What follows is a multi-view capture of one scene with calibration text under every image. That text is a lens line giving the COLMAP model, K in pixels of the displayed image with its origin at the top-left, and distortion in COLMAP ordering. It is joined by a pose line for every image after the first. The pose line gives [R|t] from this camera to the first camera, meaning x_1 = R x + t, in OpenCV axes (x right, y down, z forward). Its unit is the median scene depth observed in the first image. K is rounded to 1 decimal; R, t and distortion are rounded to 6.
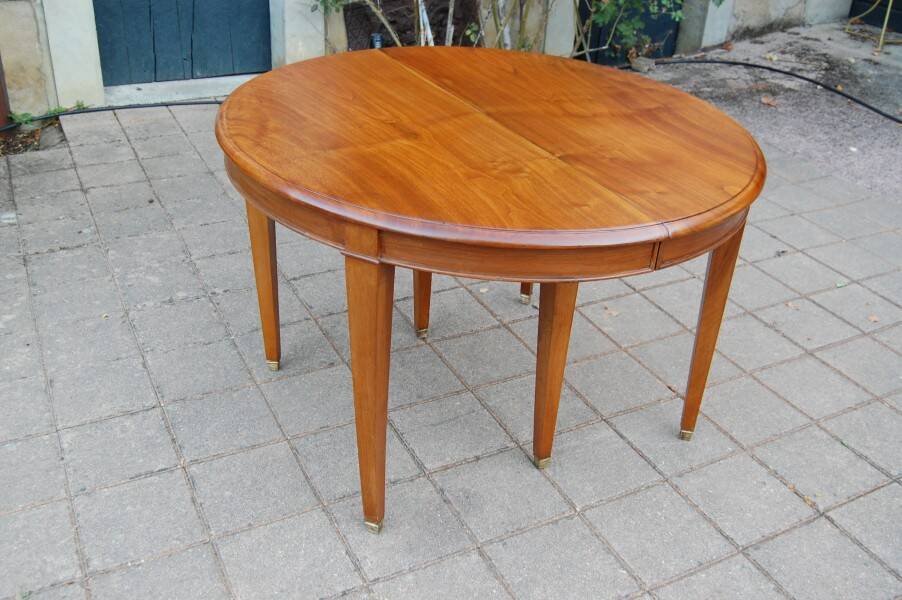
lens RADIAL K [[874.7, 0, 451.0], [0, 874.7, 300.0], [0, 0, 1]] dist [-0.068460, 0.010343]
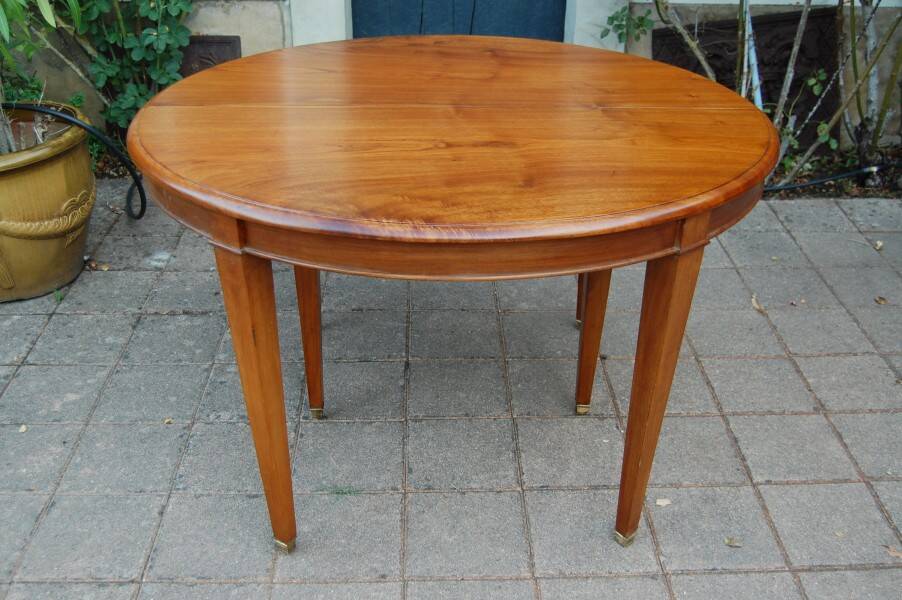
lens RADIAL K [[951.6, 0, 451.0], [0, 951.6, 300.0], [0, 0, 1]] dist [-0.067244, 0.009389]
pose [[0.899674, 0.180556, -0.397475, 0.157044], [-0.185070, 0.982345, 0.027337, -0.158703], [0.395393, 0.048967, 0.917206, 0.286738]]
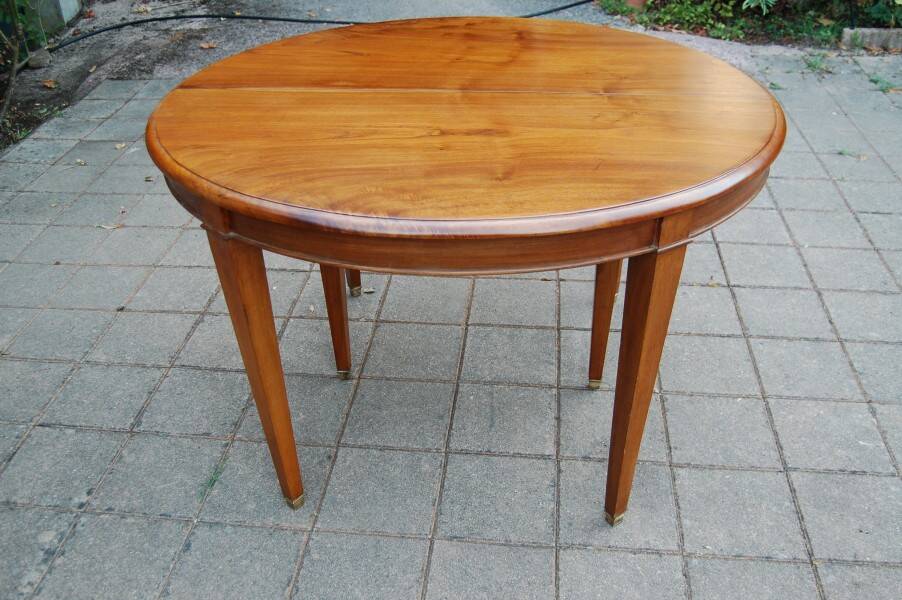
lens RADIAL K [[843.5, 0, 451.0], [0, 843.5, 300.0], [0, 0, 1]] dist [-0.072183, 0.016834]
pose [[0.549310, -0.505850, 0.665112, -0.477499], [0.456815, 0.848271, 0.267873, -0.193673], [-0.699699, 0.156687, 0.697044, 0.309968]]
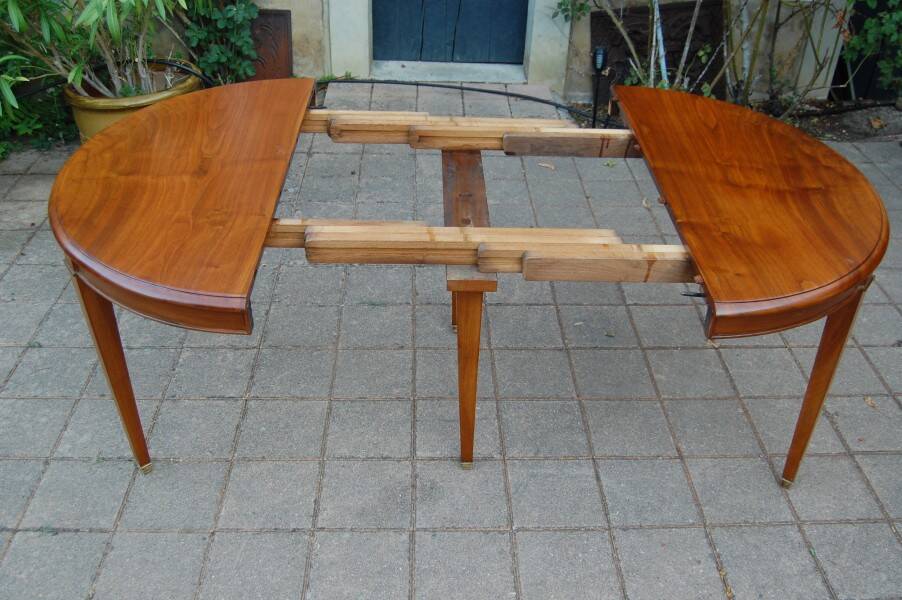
lens RADIAL K [[843.5, 0, 451.0], [0, 843.5, 300.0], [0, 0, 1]] dist [-0.072183, 0.016834]
pose [[0.902799, 0.225157, -0.366412, 0.300186], [-0.202784, 0.974206, 0.099003, -0.105872], [0.379251, -0.015077, 0.925171, -0.034747]]
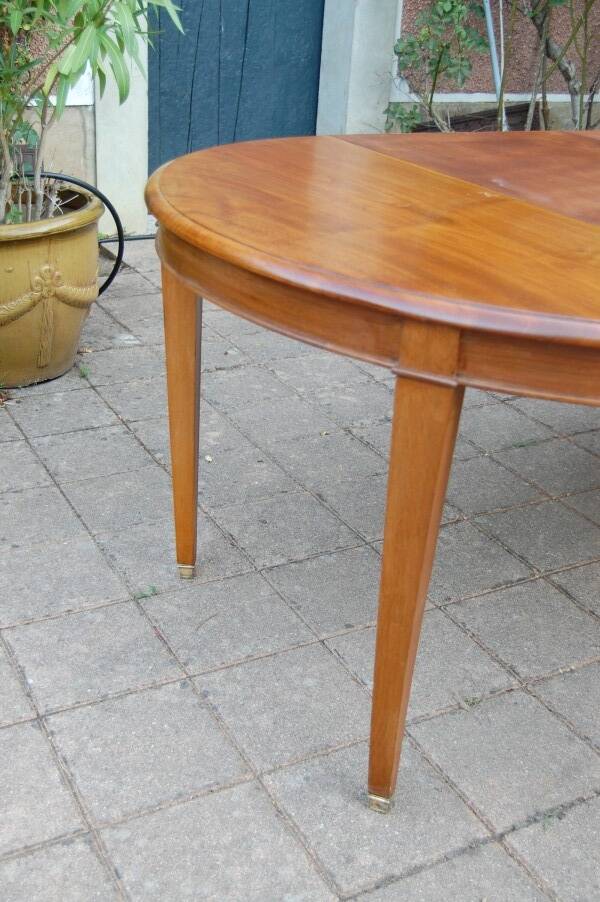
lens RADIAL K [[1042.2, 0, 300.0], [0, 1042.2, 451.0], [0, 0, 1]] dist [-0.056838, -0.003013]
pose [[0.999805, -0.005050, 0.019107, -0.429403], [0.006492, 0.997071, -0.076202, 0.109990], [-0.018666, 0.076312, 0.996909, -0.021788]]
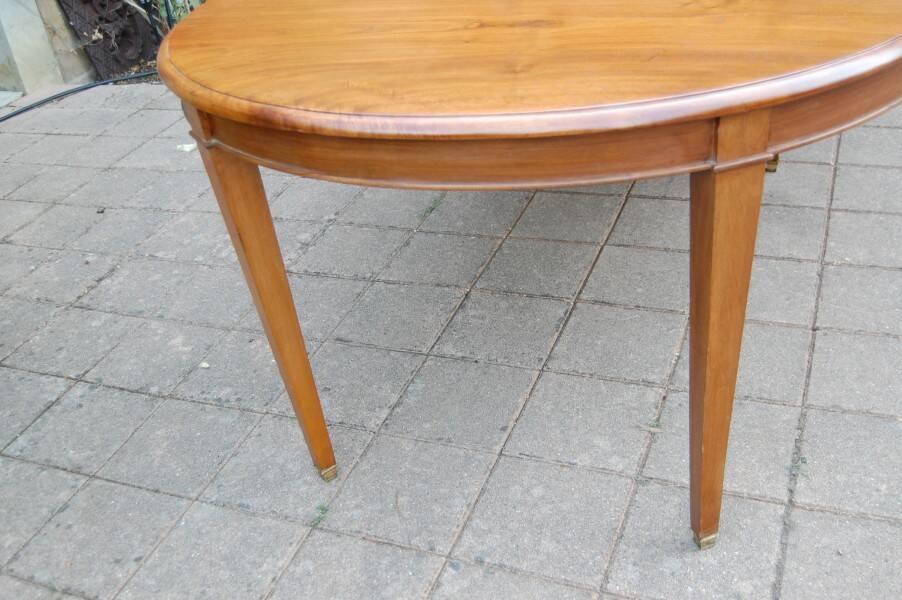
lens RADIAL K [[938.0, 0, 451.0], [0, 938.0, 300.0], [0, 0, 1]] dist [-0.068494, 0.020164]
pose [[0.743759, -0.478719, 0.466531, -0.677268], [0.469069, 0.871016, 0.145965, -0.018844], [-0.476233, 0.110272, 0.872378, 0.121517]]
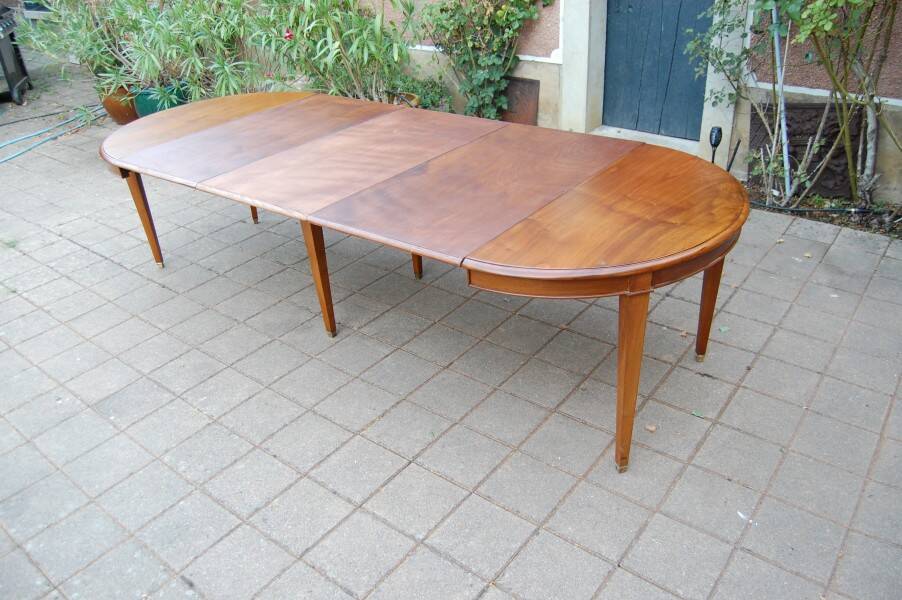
lens RADIAL K [[704.2, 0, 451.0], [0, 704.2, 300.0], [0, 0, 1]] dist [-0.082903, 0.004777]
pose [[0.413316, 0.391777, -0.821998, 1.076182], [-0.392513, 0.891194, 0.227394, -0.241171], [0.821647, 0.228659, 0.522122, 0.308270]]
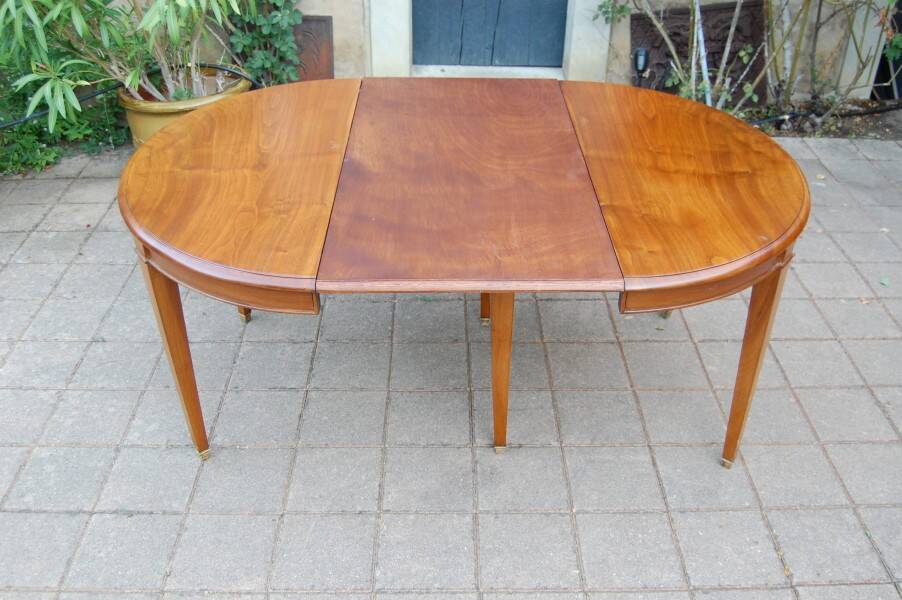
lens RADIAL K [[866.4, 0, 451.0], [0, 866.4, 300.0], [0, 0, 1]] dist [-0.075936, 0.023346]
pose [[0.892891, 0.214260, -0.396029, 0.292030], [-0.195320, 0.976776, 0.088086, -0.078414], [0.405705, -0.001298, 0.914003, -0.094153]]
